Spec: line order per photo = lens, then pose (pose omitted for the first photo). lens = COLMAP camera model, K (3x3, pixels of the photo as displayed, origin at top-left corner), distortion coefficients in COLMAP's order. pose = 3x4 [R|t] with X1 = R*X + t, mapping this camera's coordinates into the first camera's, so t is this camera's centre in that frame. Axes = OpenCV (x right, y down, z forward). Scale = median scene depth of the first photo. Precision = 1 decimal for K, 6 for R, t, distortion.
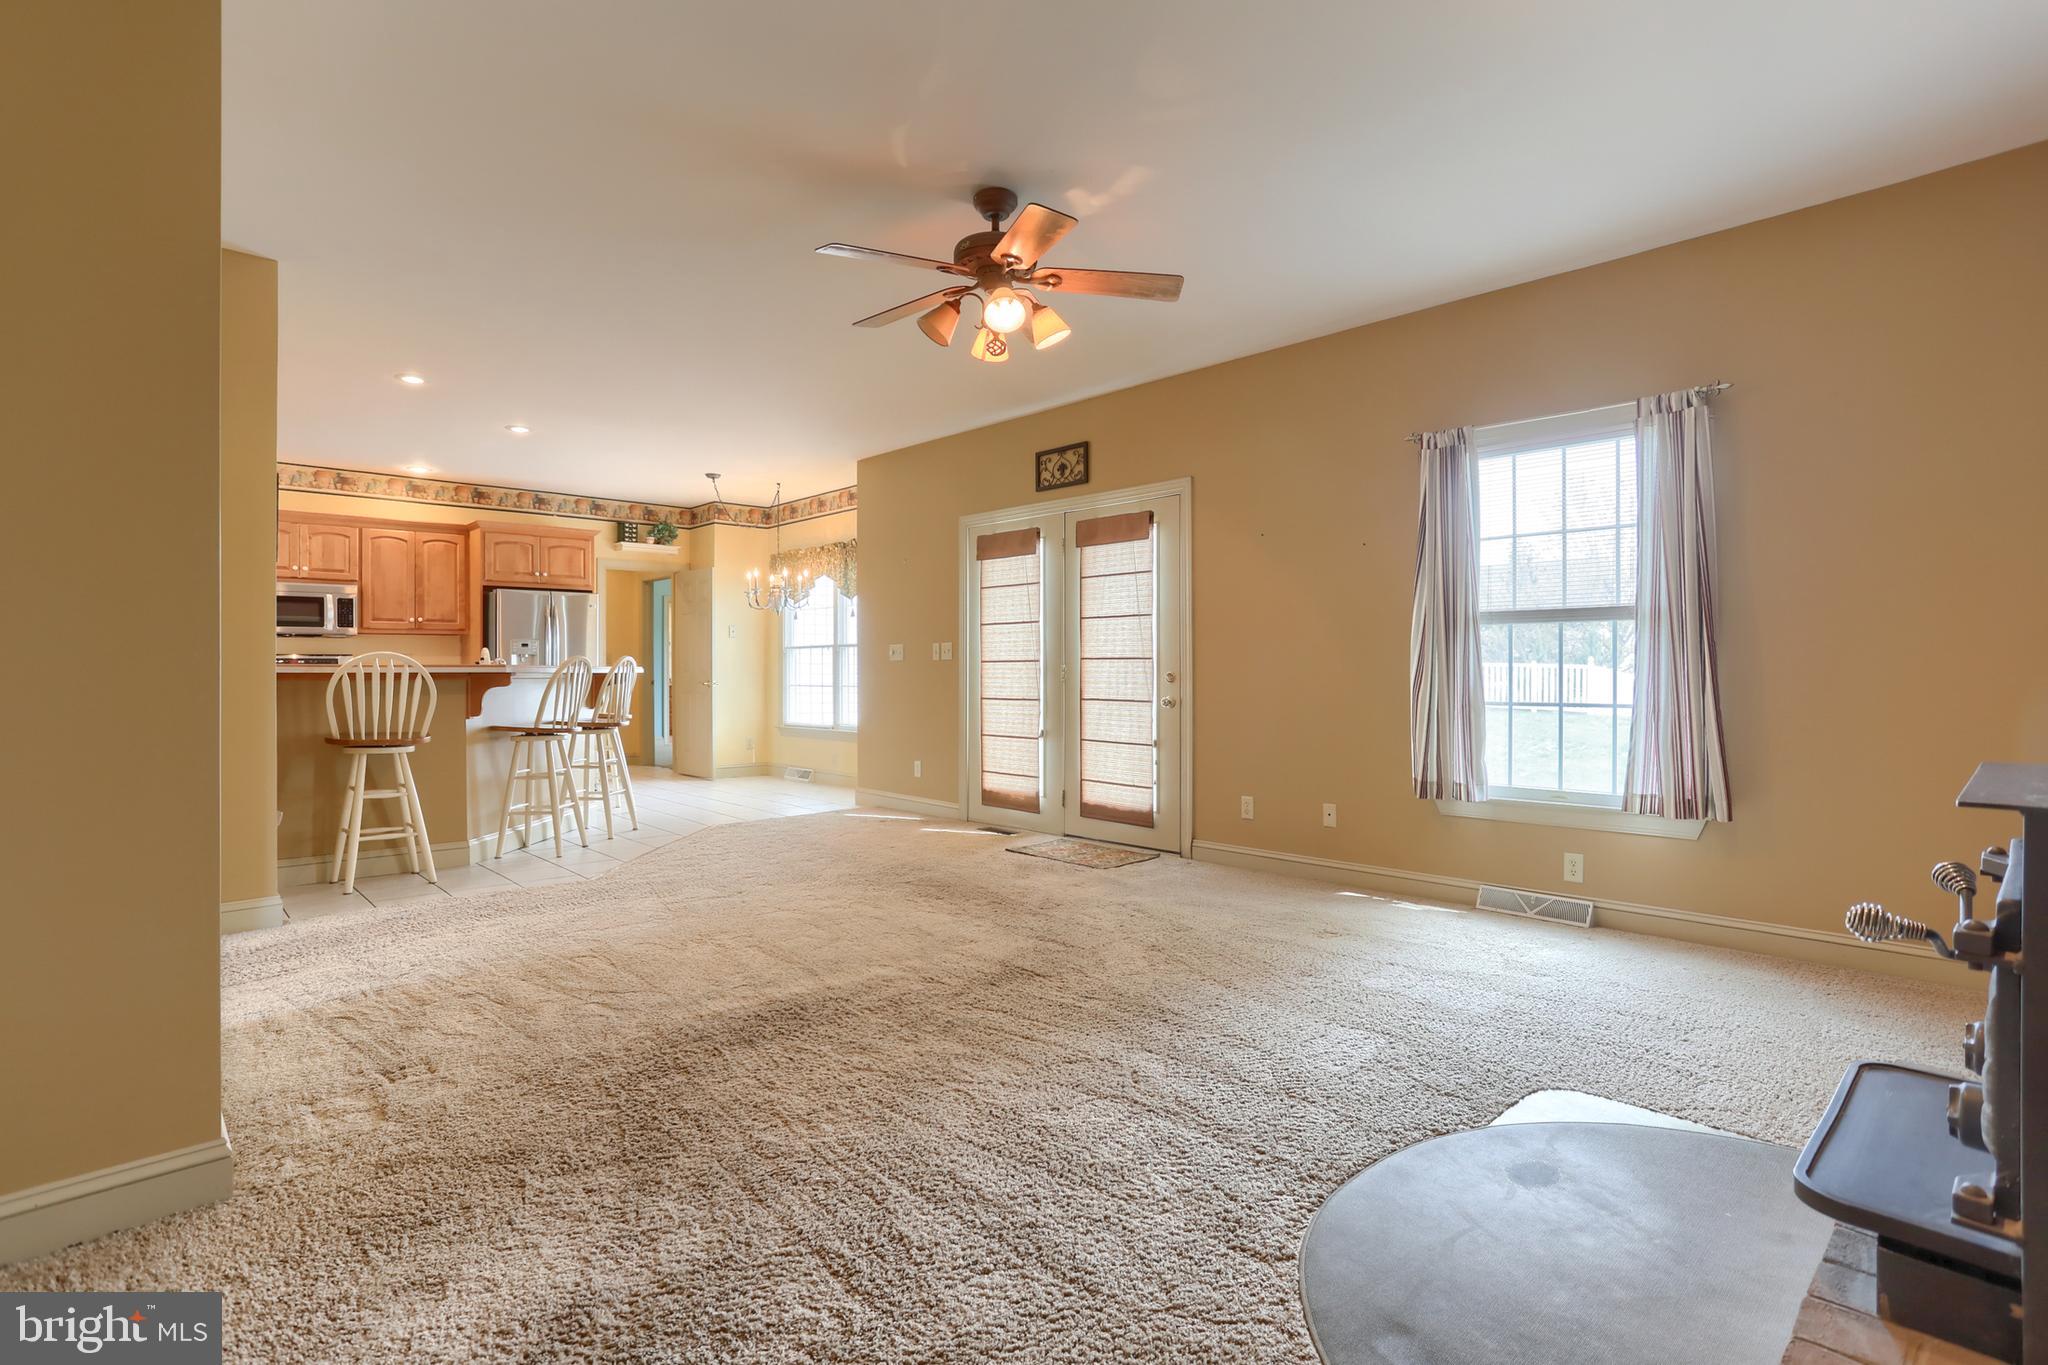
lens RADIAL K [[1012.9, 0, 1026.8], [0, 1012.9, 666.1], [0, 0, 1]] dist [-0.000237, 0.000047]
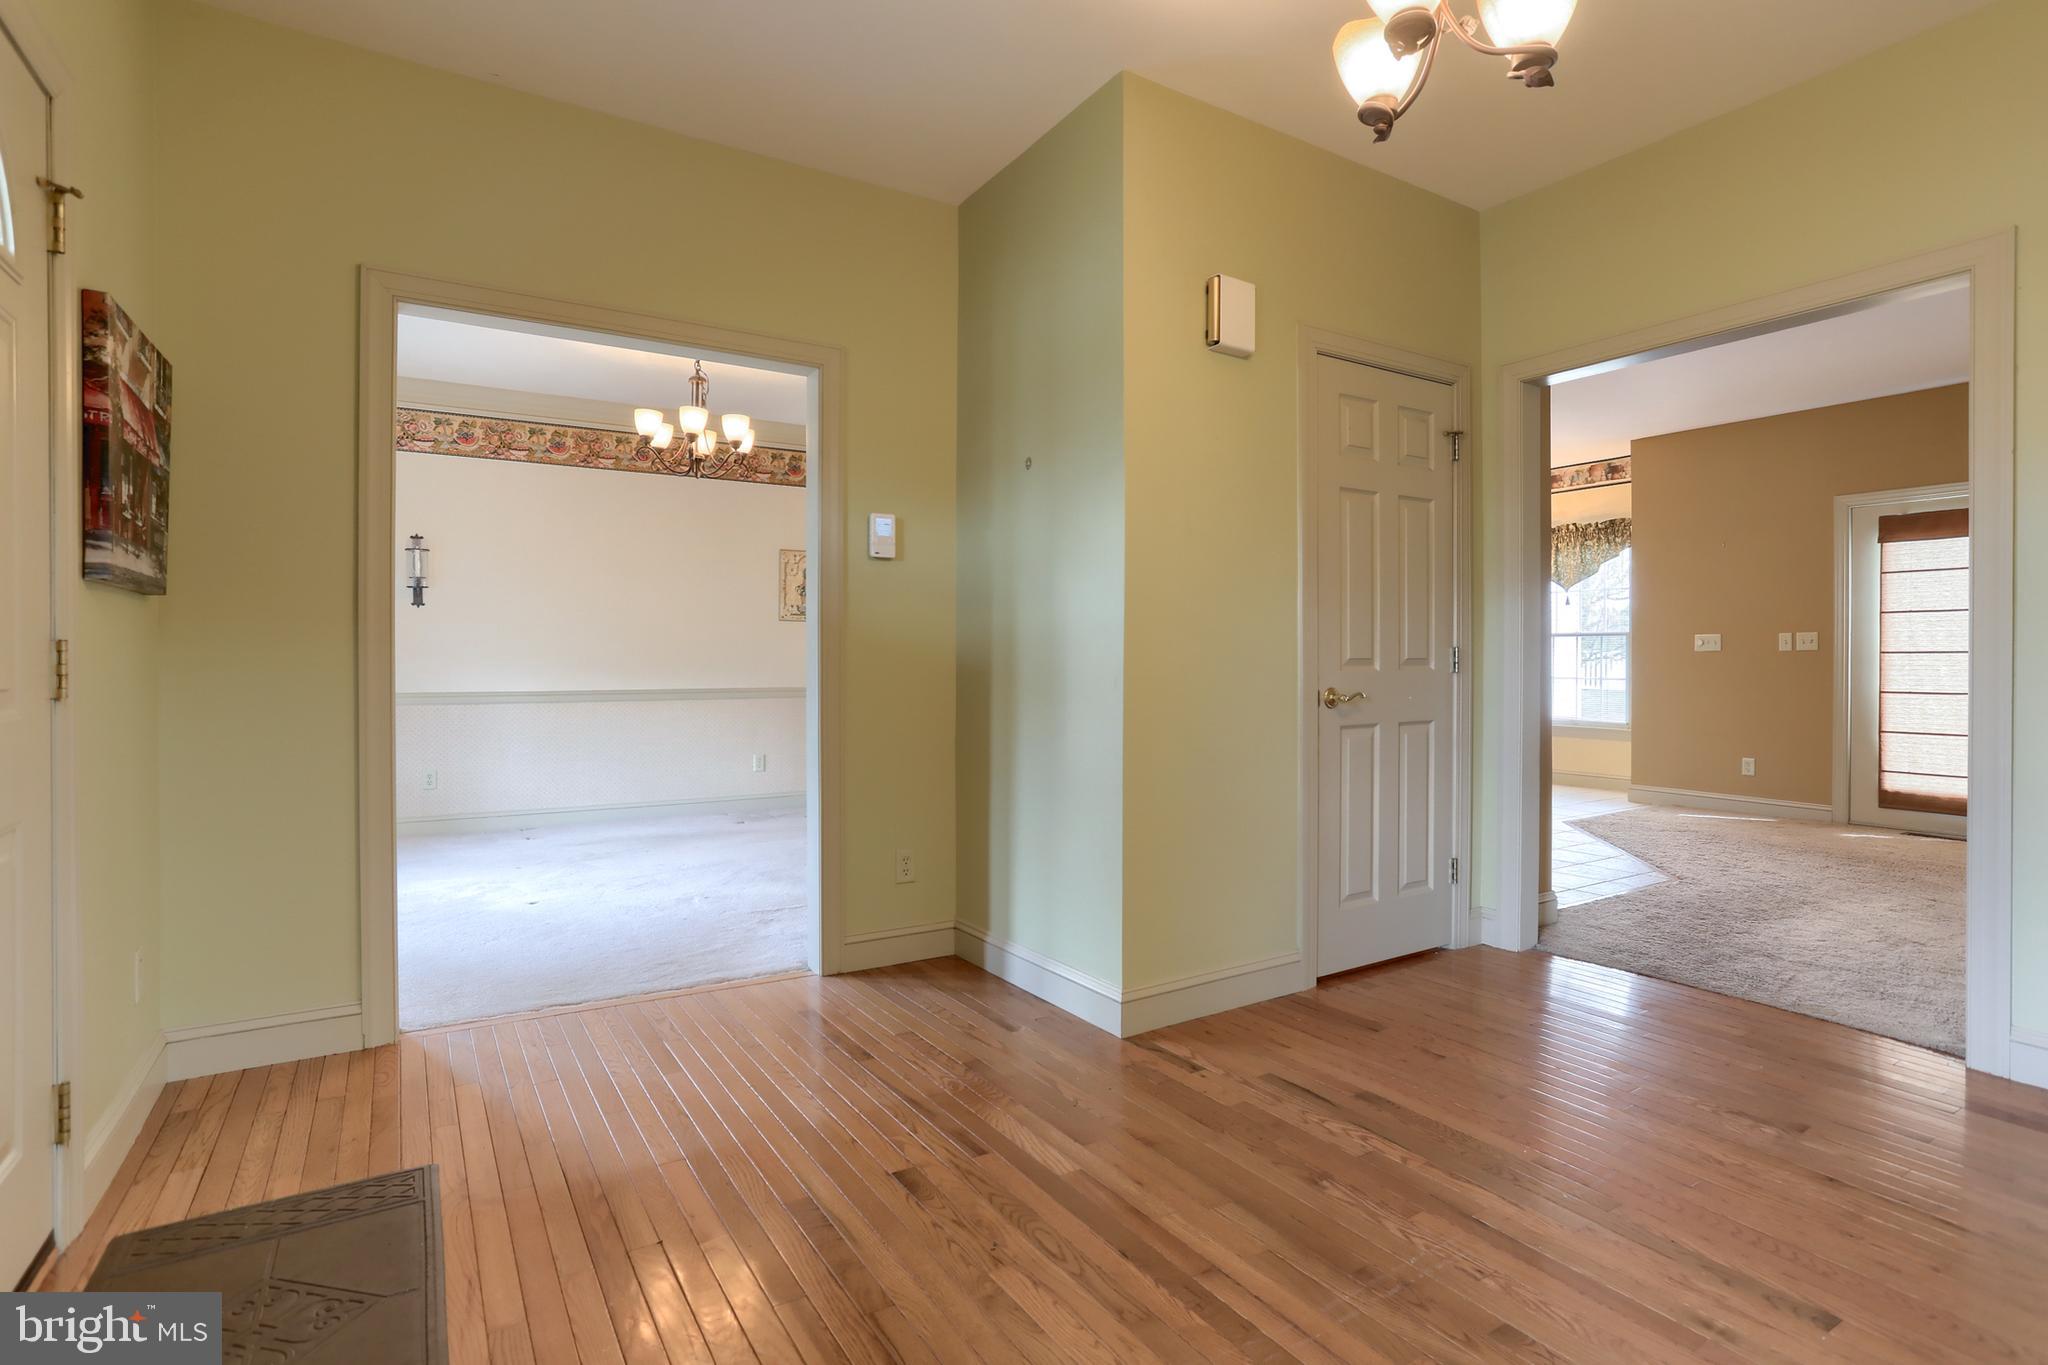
lens RADIAL K [[1012.9, 0, 1026.8], [0, 1012.9, 666.1], [0, 0, 1]] dist [-0.000237, 0.000047]
pose [[0.983710, 0.000830, -0.179759, -0.680230], [0.001202, 0.999937, 0.011194, -0.003070], [0.179756, -0.011228, 0.983647, -0.050744]]
